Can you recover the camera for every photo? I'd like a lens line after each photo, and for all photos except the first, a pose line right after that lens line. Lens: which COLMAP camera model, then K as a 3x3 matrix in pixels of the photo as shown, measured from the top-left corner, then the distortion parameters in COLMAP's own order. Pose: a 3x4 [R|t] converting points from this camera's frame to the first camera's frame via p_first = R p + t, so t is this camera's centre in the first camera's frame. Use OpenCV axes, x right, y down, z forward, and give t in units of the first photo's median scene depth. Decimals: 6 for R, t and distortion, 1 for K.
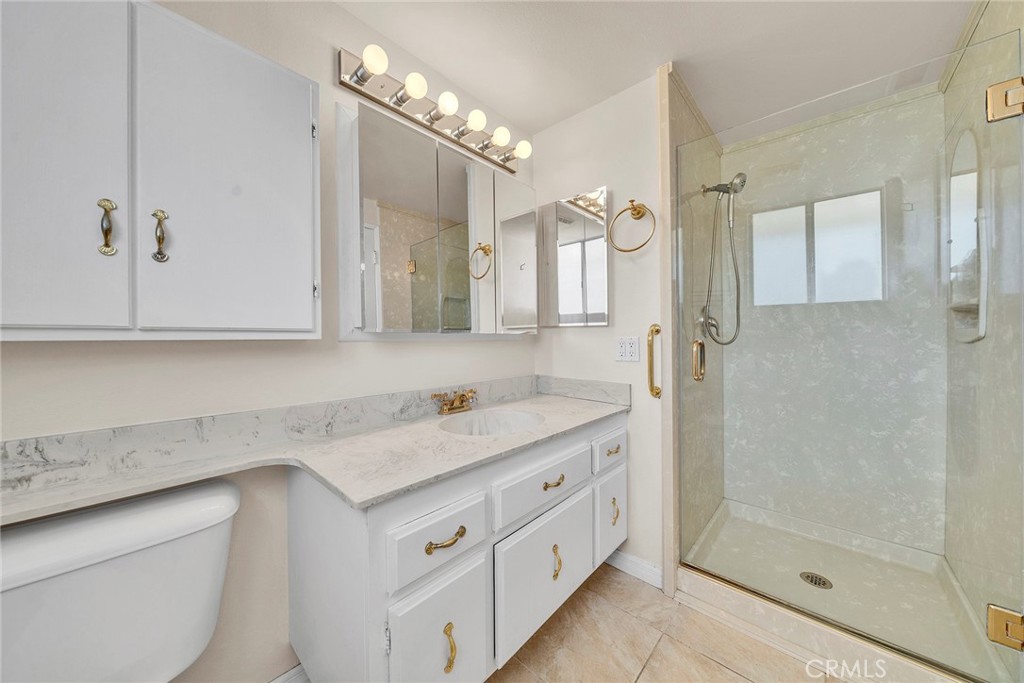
lens RADIAL K [[349.3, 0, 517.2], [0, 349.3, 333.9], [0, 0, 1]] dist [-0.010991, -0.000116]
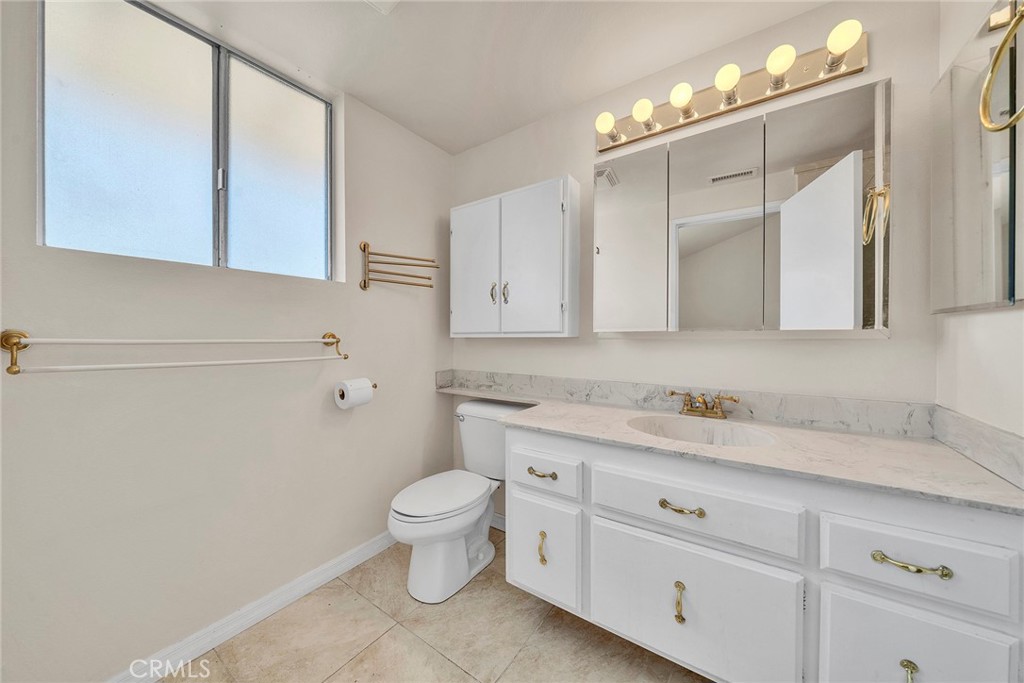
lens RADIAL K [[349.3, 0, 515.1], [0, 349.3, 342.3], [0, 0, 1]] dist [-0.010991, -0.000116]
pose [[0.116623, 0.010659, -0.993119, 0.918902], [0.009205, 0.999888, 0.011813, 0.016977], [0.993134, -0.010519, 0.116512, 0.537983]]
